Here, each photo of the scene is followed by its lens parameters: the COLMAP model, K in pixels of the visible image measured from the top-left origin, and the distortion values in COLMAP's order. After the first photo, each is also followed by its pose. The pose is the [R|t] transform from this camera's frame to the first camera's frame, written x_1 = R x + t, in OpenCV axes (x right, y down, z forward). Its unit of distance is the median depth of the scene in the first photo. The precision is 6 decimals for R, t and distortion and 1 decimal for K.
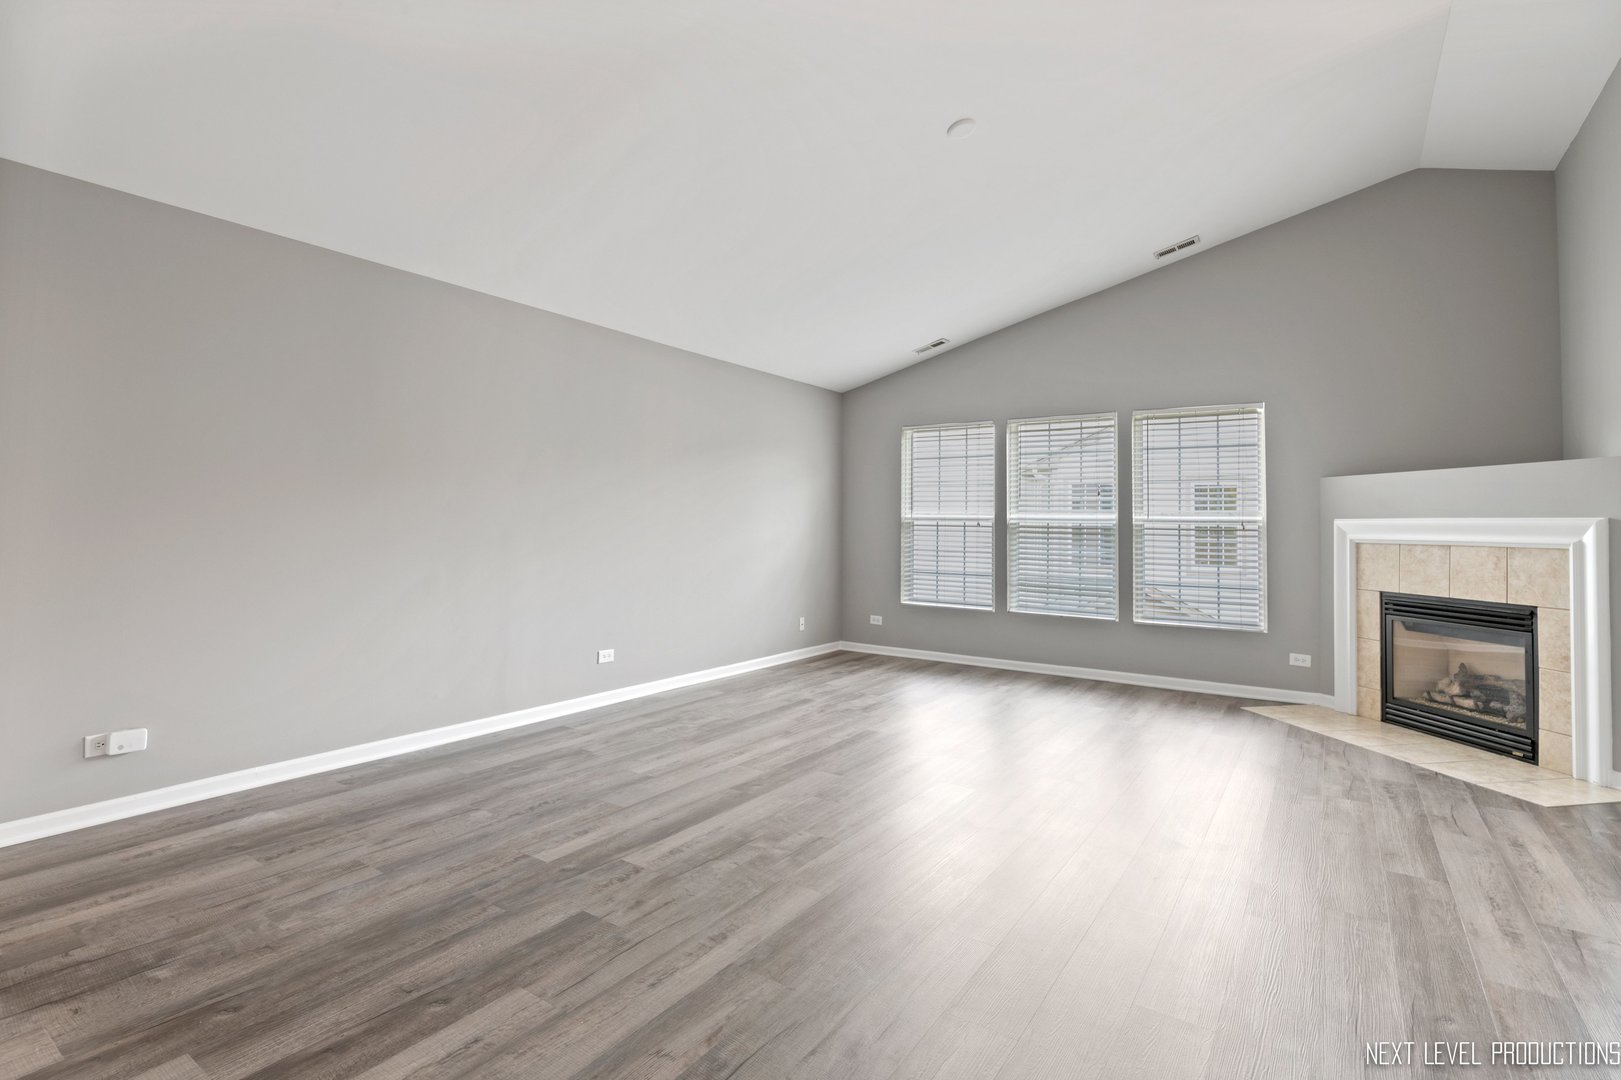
lens RADIAL K [[726.8, 0, 817.9], [0, 726.8, 522.9], [0, 0, 1]] dist [-0.001419, -0.000474]
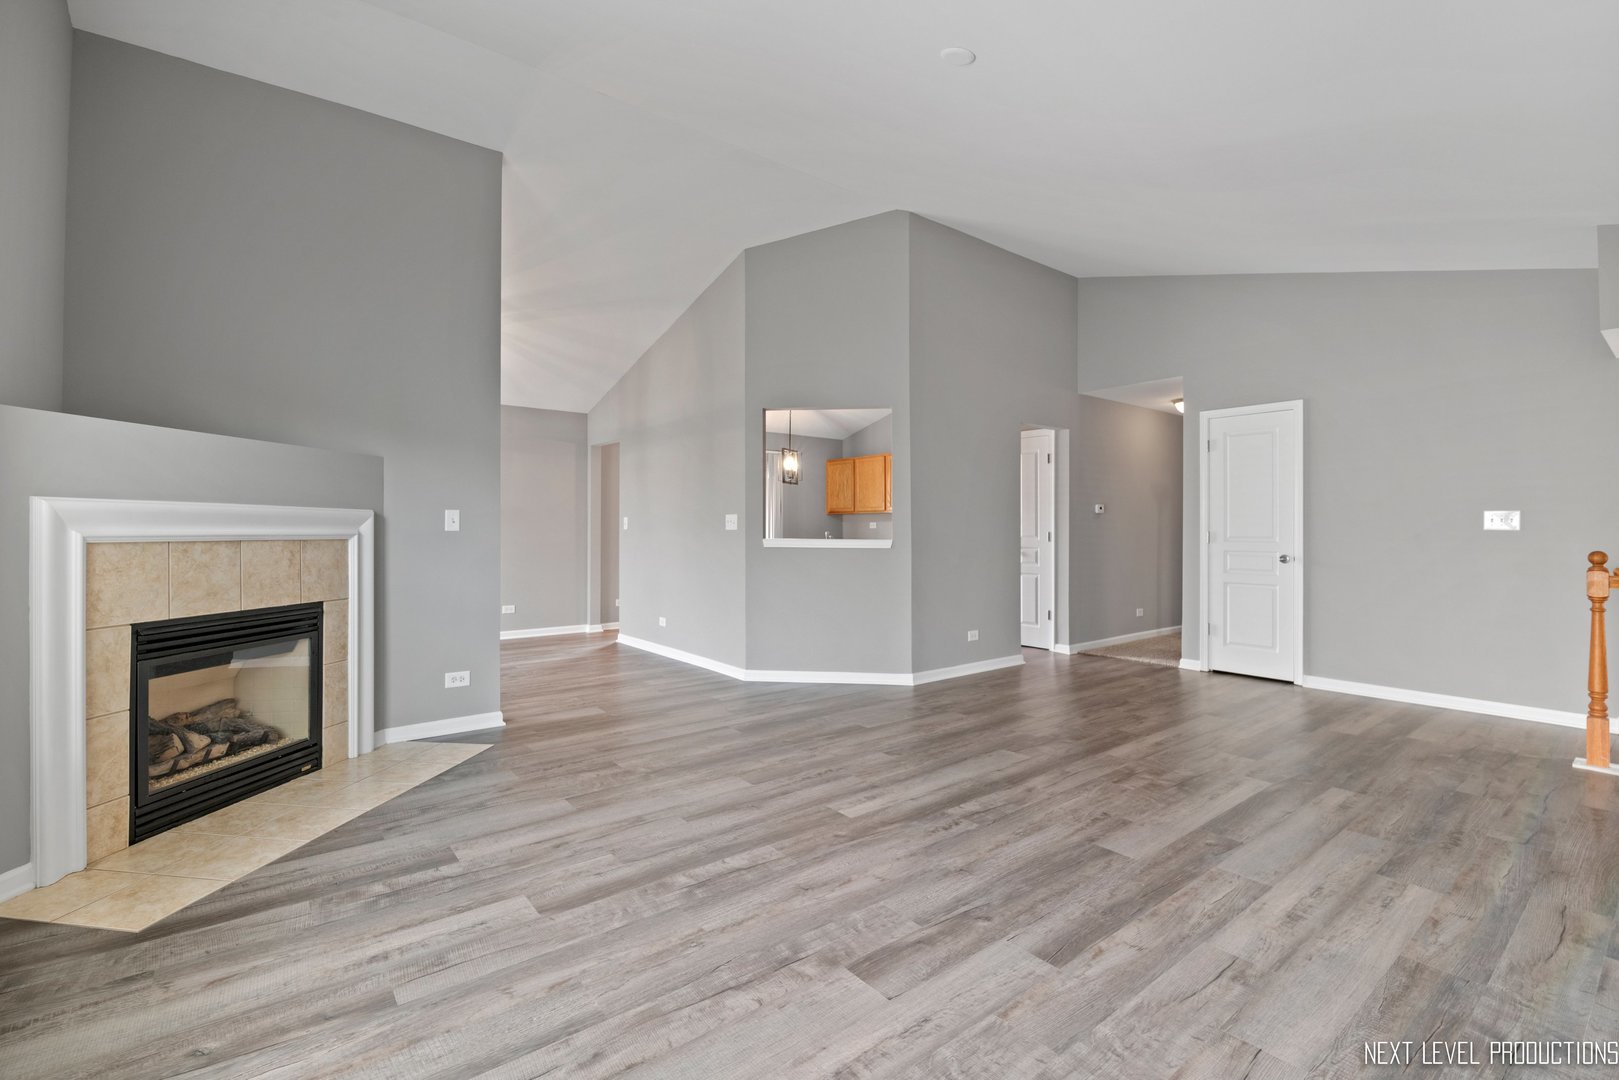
lens RADIAL K [[725.9, 0, 816.9], [0, 725.9, 522.9], [0, 0, 1]] dist [-0.001419, -0.000474]
pose [[-0.954646, -0.013079, 0.297456, 0.089835], [-0.016718, 0.999813, -0.009691, 0.010764], [-0.297274, -0.014225, -0.954686, 1.673818]]
